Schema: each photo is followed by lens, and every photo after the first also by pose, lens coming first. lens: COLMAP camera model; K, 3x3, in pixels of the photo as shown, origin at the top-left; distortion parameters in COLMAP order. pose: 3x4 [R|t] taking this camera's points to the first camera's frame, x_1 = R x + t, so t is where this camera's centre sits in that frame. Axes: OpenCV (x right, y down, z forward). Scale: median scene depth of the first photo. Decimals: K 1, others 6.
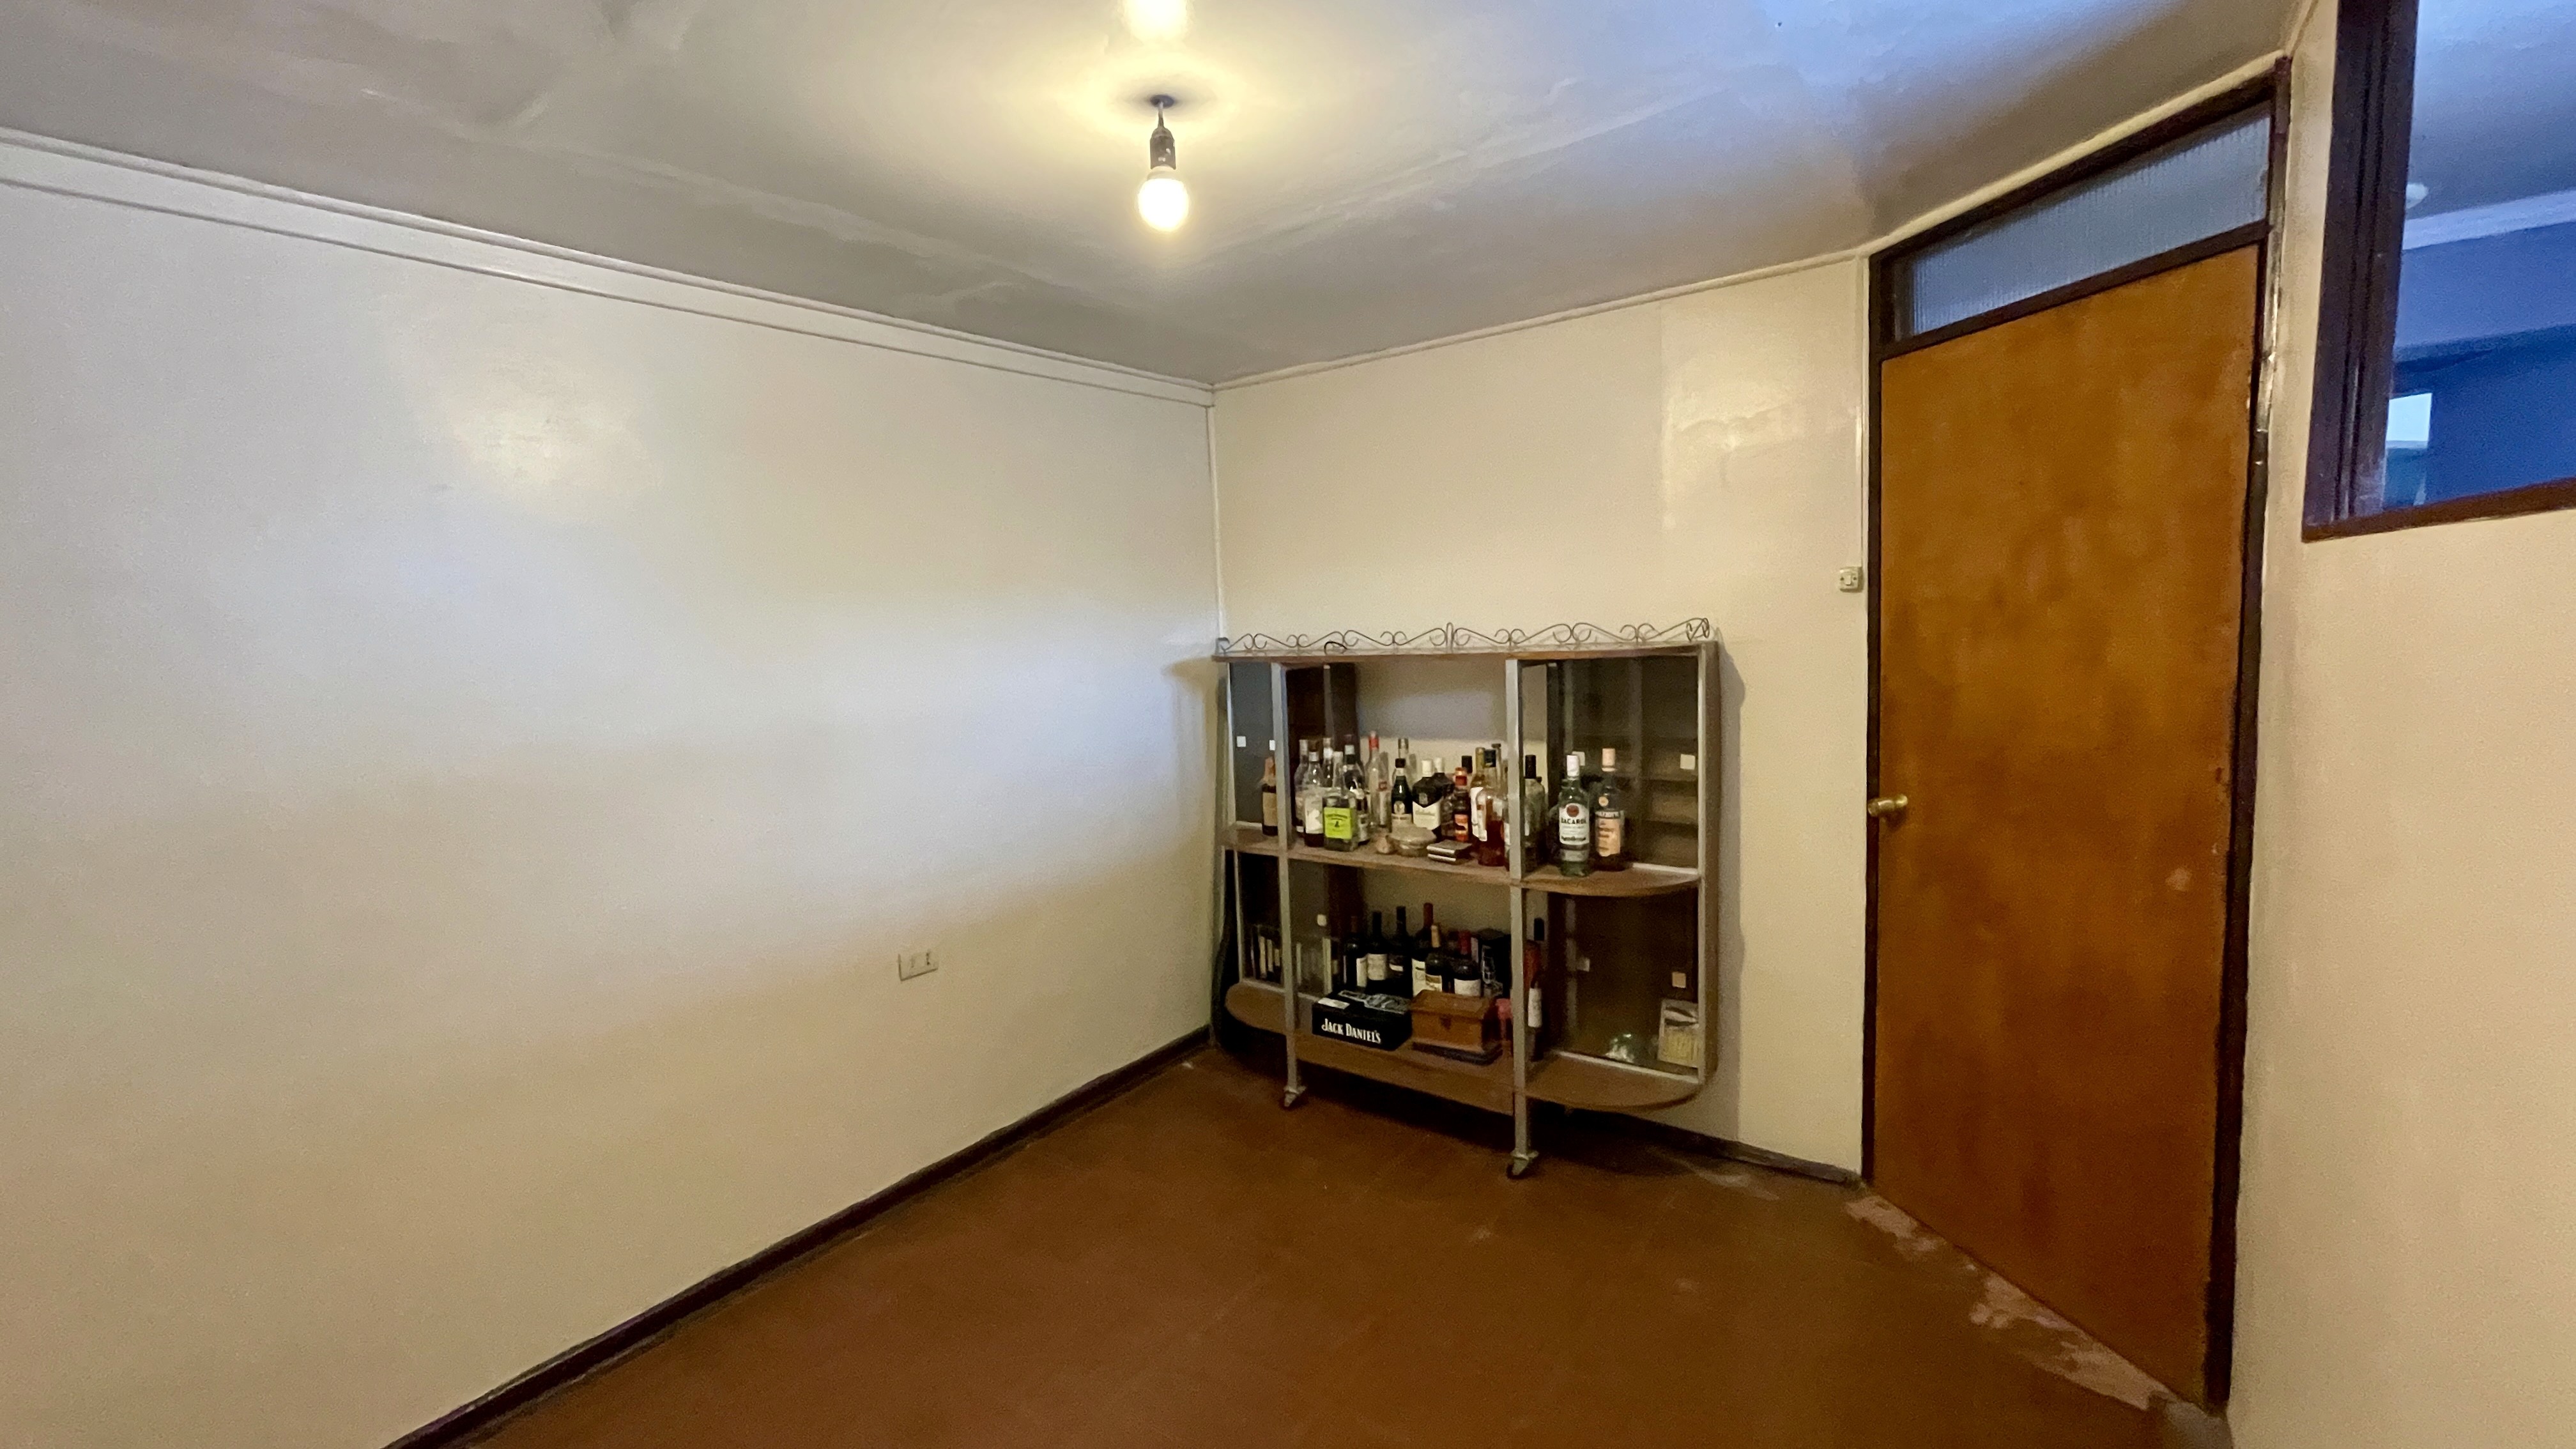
lens RADIAL K [[1045.2, 0, 1286.4], [0, 1045.2, 718.9], [0, 0, 1]] dist [-0.004034, 0.001699]
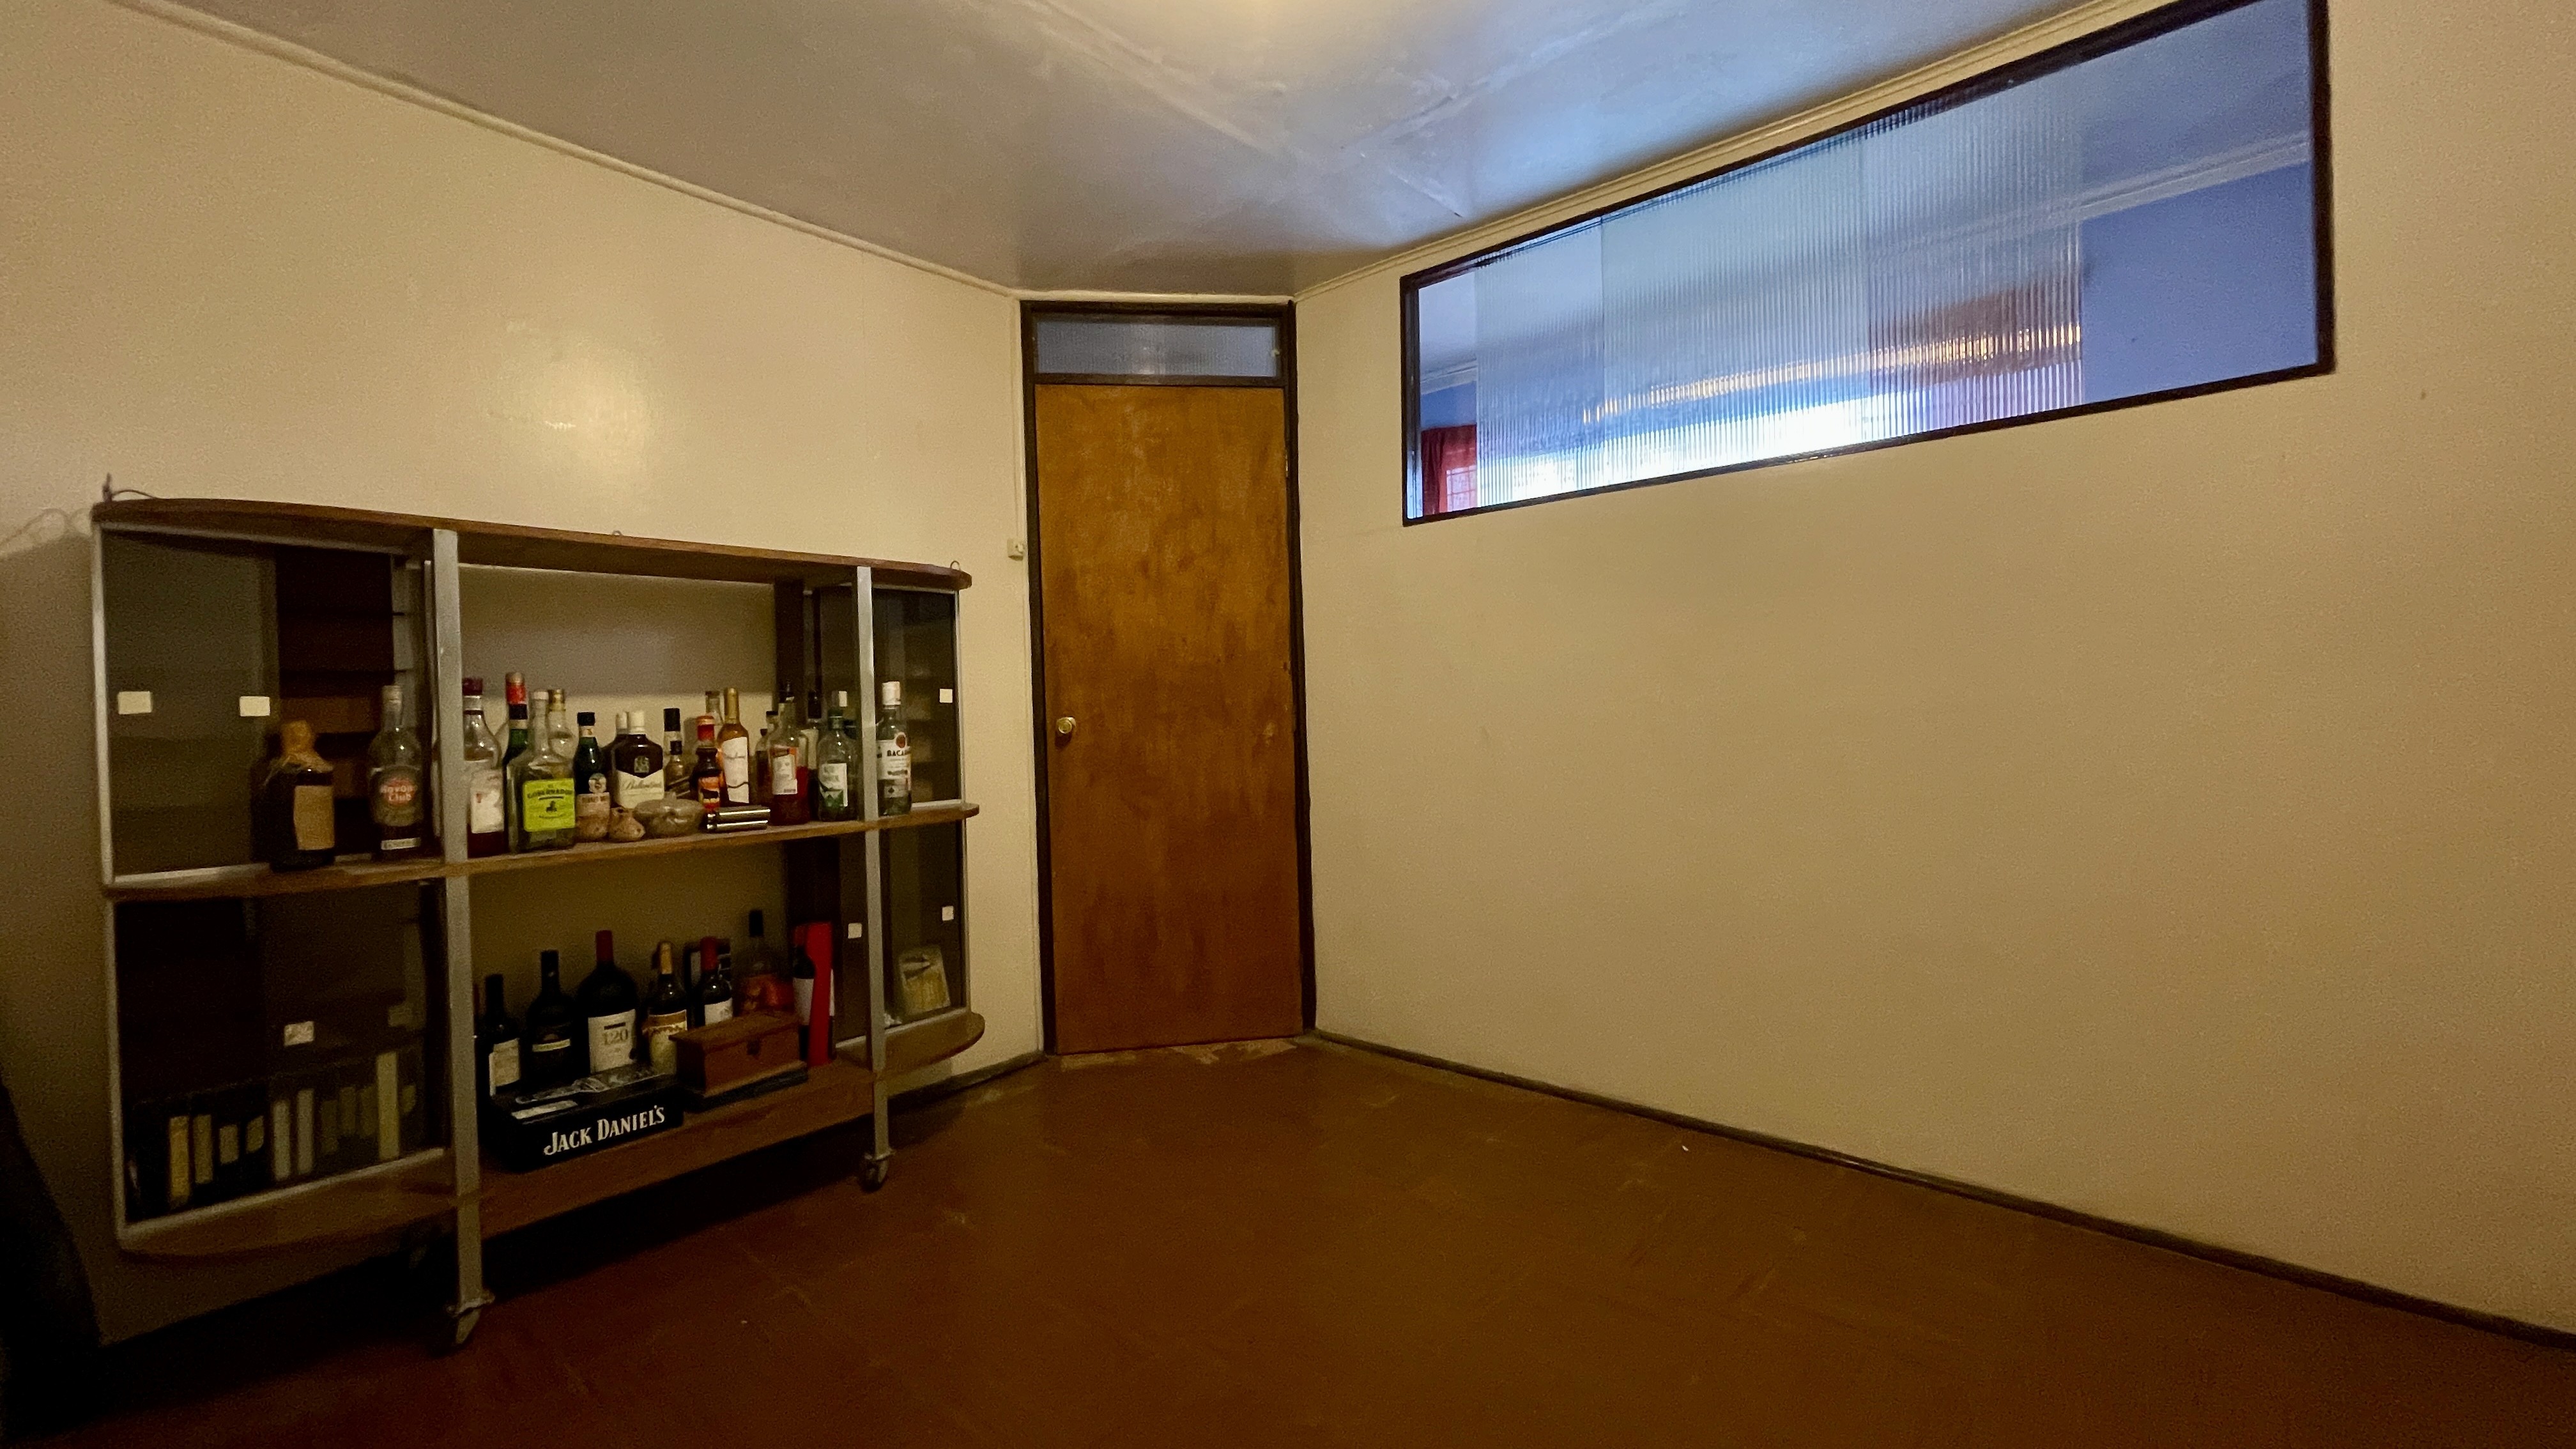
lens RADIAL K [[1045.2, 0, 1287.1], [0, 1045.2, 726.0], [0, 0, 1]] dist [-0.004034, 0.001699]
pose [[0.075940, 0.030535, 0.996645, -0.656044], [0.126895, 0.991108, -0.040034, 0.162766], [-0.989005, 0.129509, 0.071390, 0.623989]]
